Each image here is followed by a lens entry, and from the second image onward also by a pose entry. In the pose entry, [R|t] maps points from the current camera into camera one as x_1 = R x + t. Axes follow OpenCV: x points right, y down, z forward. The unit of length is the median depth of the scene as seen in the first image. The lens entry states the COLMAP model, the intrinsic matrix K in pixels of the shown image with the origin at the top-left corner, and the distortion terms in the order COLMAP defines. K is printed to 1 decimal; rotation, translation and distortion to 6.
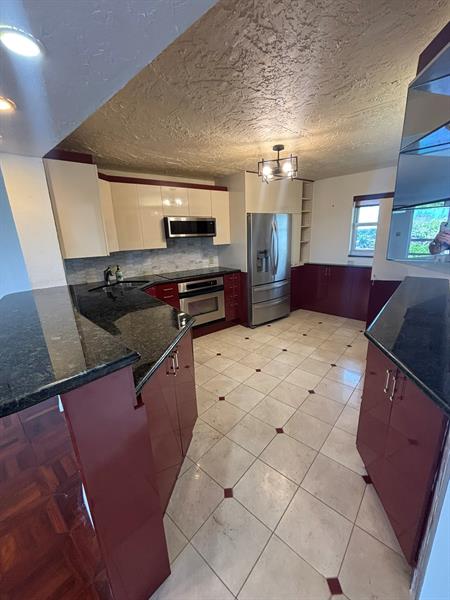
lens RADIAL K [[242.8, 0, 223.5], [0, 242.8, 300.5], [0, 0, 1]] dist [0.000666, -0.000298]
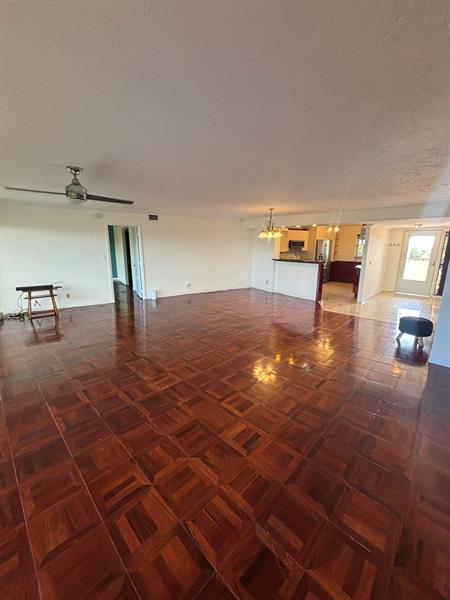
lens RADIAL K [[242.8, 0, 223.8], [0, 242.8, 300.7], [0, 0, 1]] dist [0.000666, -0.000298]
pose [[0.997949, 0.055544, -0.031816, -0.697074], [-0.056741, 0.997665, -0.038024, 0.413985], [0.029629, 0.039752, 0.998770, -1.468021]]
